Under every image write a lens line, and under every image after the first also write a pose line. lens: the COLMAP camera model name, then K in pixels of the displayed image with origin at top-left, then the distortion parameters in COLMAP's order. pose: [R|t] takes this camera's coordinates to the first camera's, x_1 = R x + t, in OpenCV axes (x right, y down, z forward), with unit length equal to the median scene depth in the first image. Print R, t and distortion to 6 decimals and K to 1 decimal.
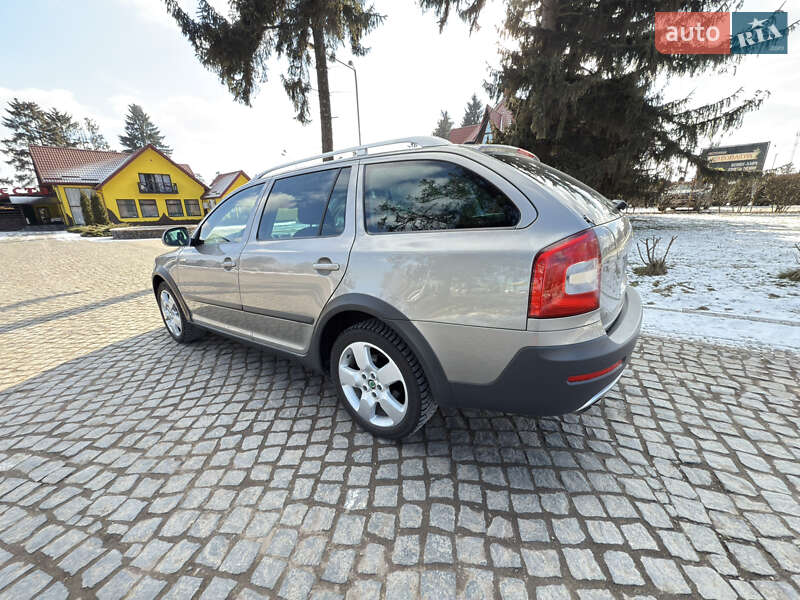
lens RADIAL K [[317.5, 0, 401.6], [0, 317.5, 299.9], [0, 0, 1]] dist [-0.000491, 0.000247]
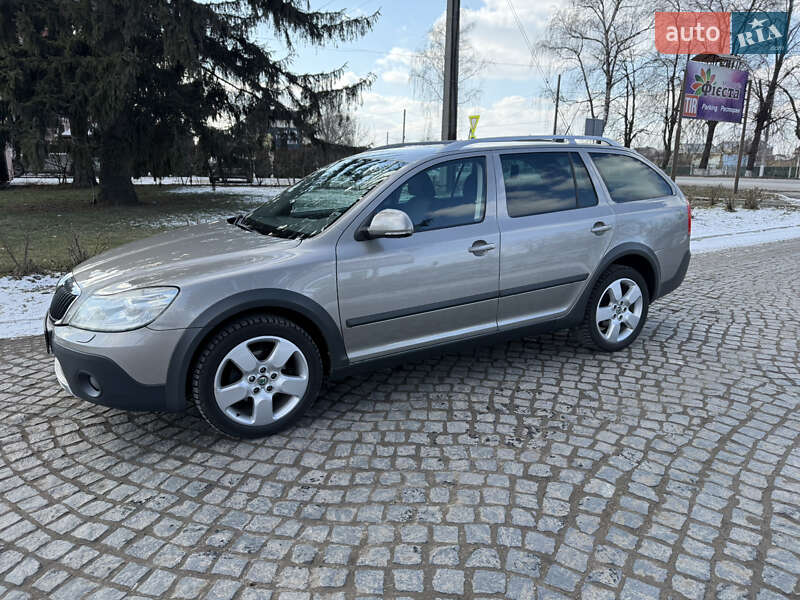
lens RADIAL K [[559.2, 0, 397.3], [0, 559.2, 302.8], [0, 0, 1]] dist [0.042110, -0.053297]
pose [[0.431646, -0.182049, 0.883482, -2.249874], [0.231681, 0.968941, 0.086465, -0.171023], [-0.871783, 0.167364, 0.460417, 0.599153]]
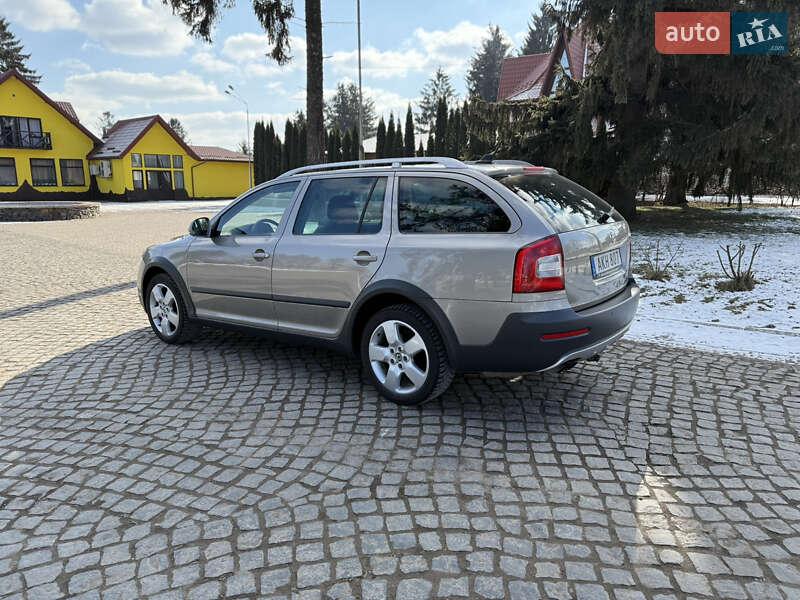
lens RADIAL K [[560.8, 0, 402.9], [0, 560.8, 297.3], [0, 0, 1]] dist [0.039646, -0.046140]
pose [[0.999240, 0.034485, -0.018149, -0.039299], [-0.035811, 0.996257, -0.078673, 0.172934], [0.015368, 0.079263, 0.996735, -0.927142]]
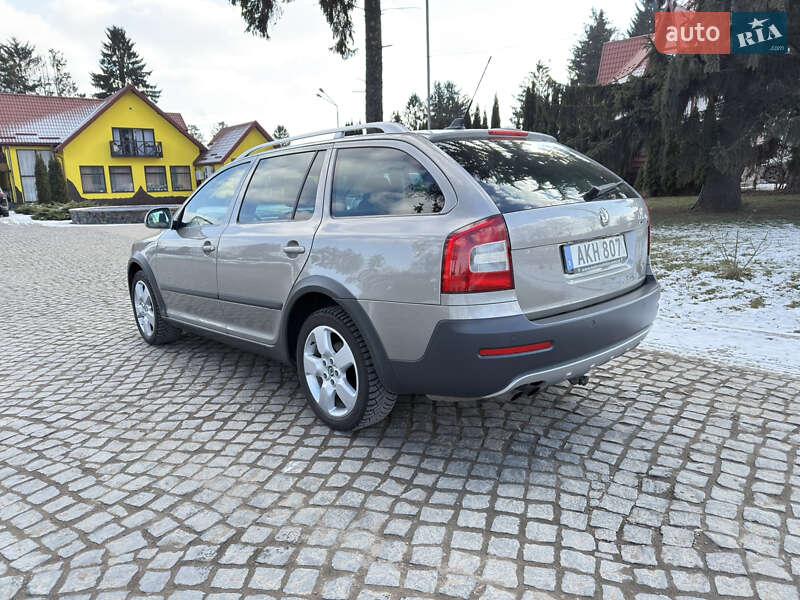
lens RADIAL K [[561.2, 0, 400.2], [0, 561.2, 301.4], [0, 0, 1]] dist [0.039911, -0.047216]
pose [[0.979643, 0.045132, -0.195609, 0.369183], [-0.058388, 0.996333, -0.062536, 0.124454], [0.192070, 0.072684, 0.978686, -0.540701]]
